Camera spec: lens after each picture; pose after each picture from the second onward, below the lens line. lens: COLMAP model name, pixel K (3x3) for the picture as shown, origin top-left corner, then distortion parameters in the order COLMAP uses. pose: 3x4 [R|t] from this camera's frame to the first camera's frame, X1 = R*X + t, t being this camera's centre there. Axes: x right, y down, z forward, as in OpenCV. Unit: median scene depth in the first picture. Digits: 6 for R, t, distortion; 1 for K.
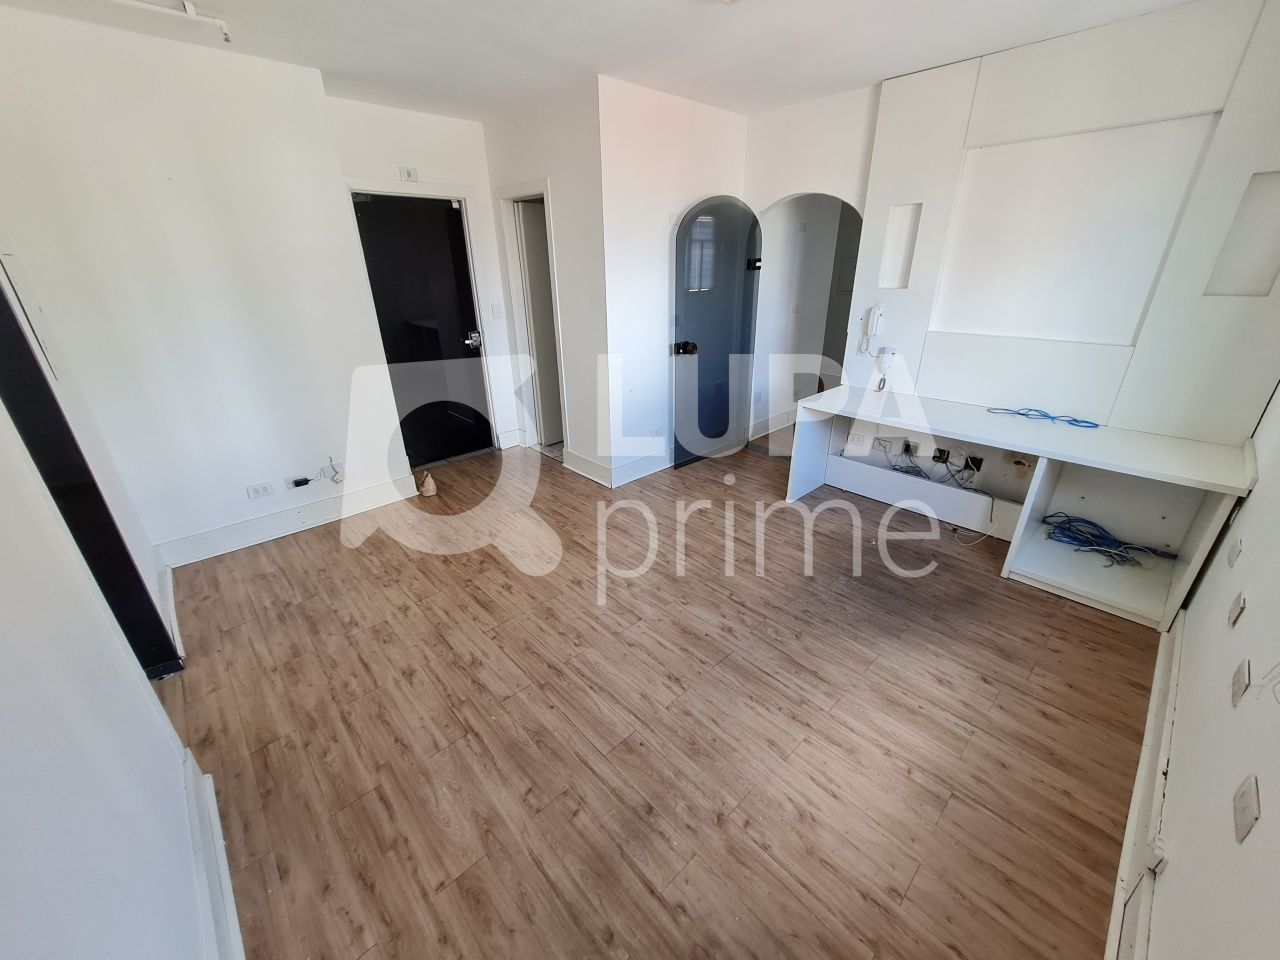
lens RADIAL K [[509.1, 0, 640.0], [0, 509.1, 480.0], [0, 0, 1]] dist [0.014886, 0.000148]
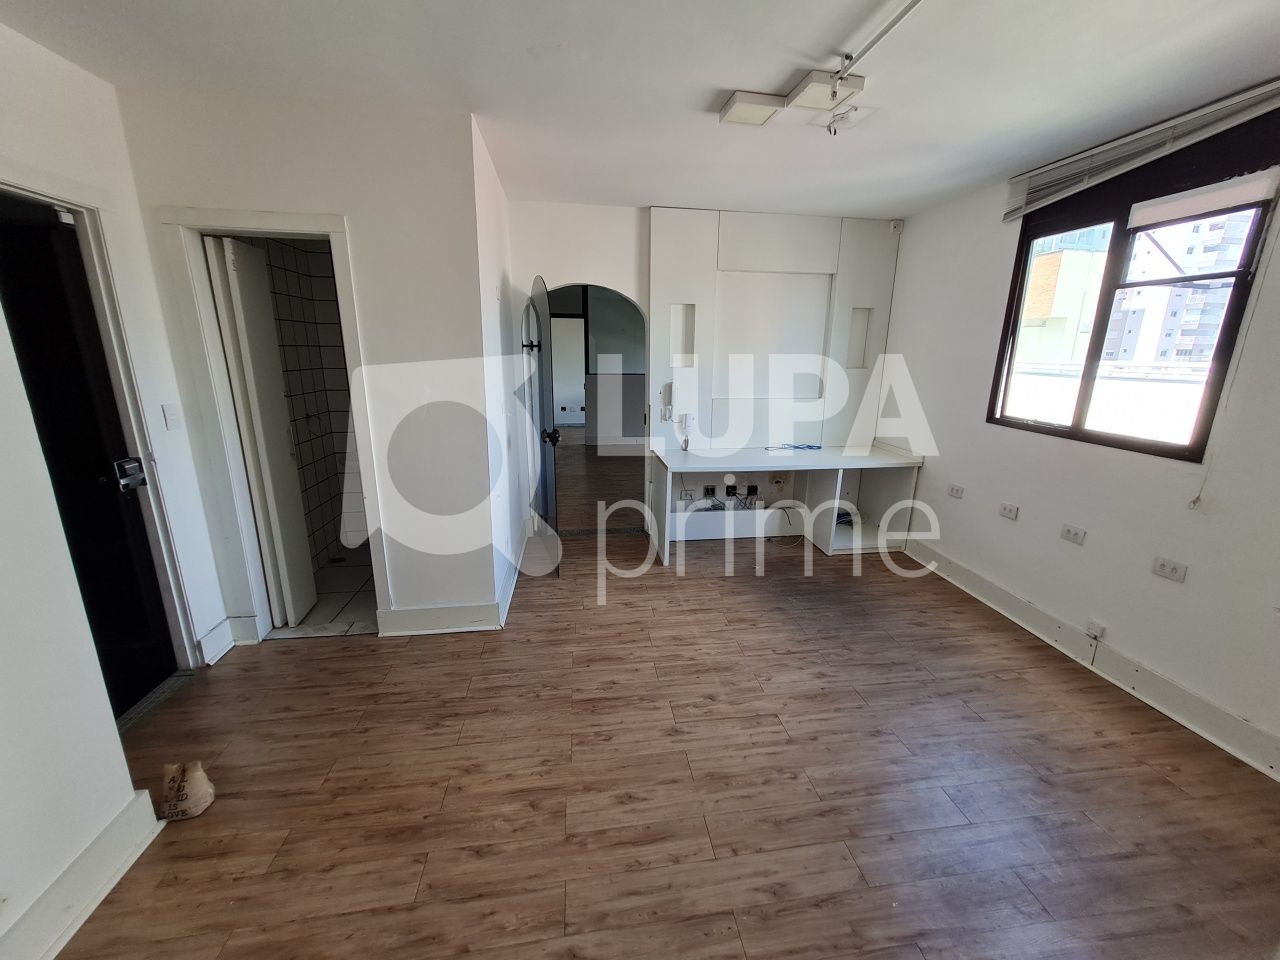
lens RADIAL K [[513.0, 0, 663.0], [0, 513.0, 478.8], [0, 0, 1]] dist [0.010247, -0.000108]
pose [[0.561772, -0.186605, 0.805972, -0.801116], [0.313156, 0.949700, 0.001609, -0.195838], [-0.765732, 0.251491, 0.591952, 0.536154]]
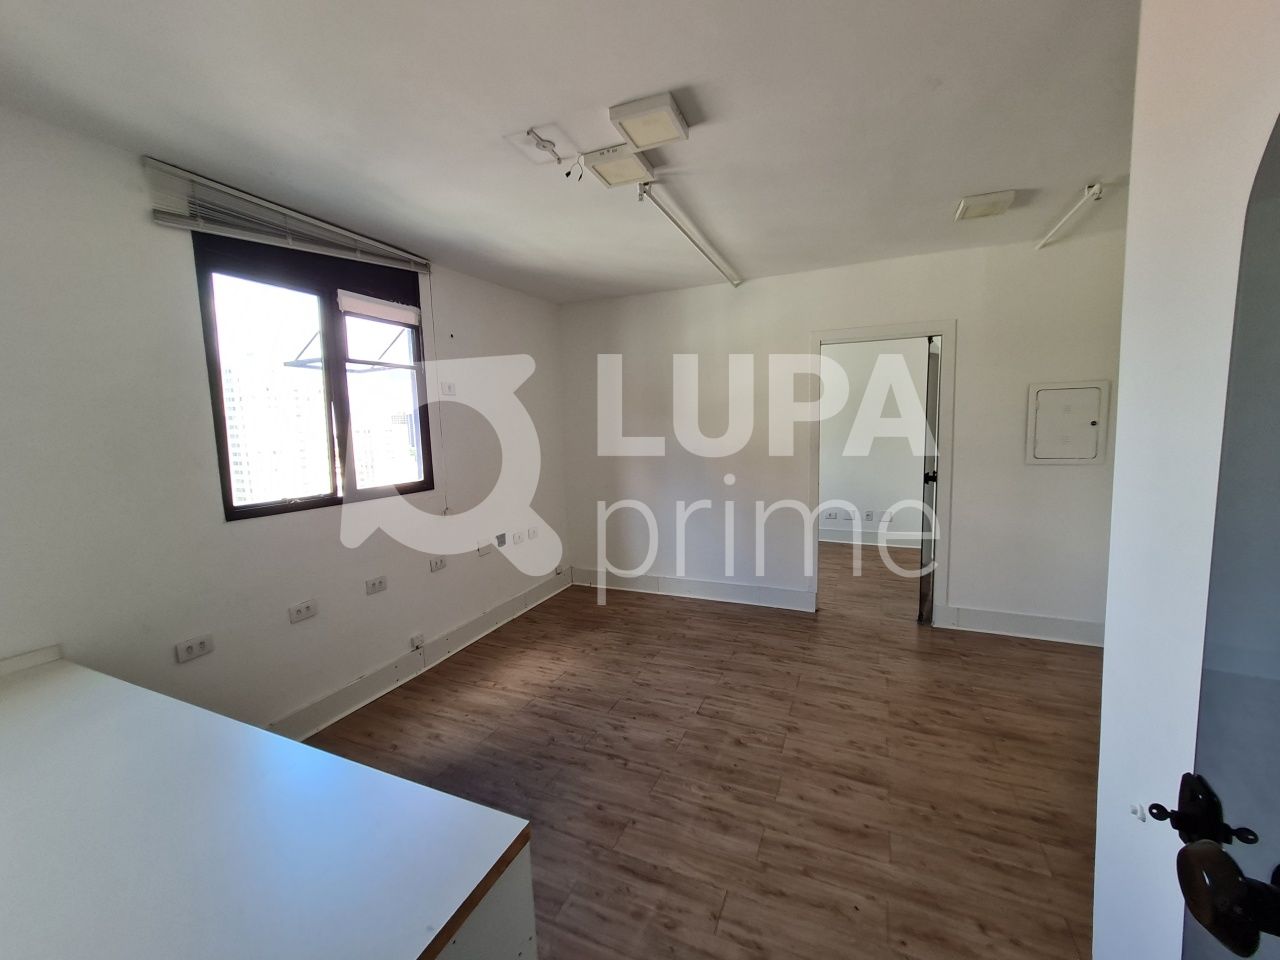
lens RADIAL K [[519.6, 0, 640.0], [0, 519.6, 480.0], [0, 0, 1]] dist [-0.001603, -0.000304]
pose [[-0.924778, 0.076305, -0.372777, 0.499891], [-0.119449, 0.871945, 0.474808, -0.677266], [0.361271, 0.483620, -0.797242, 1.658567]]
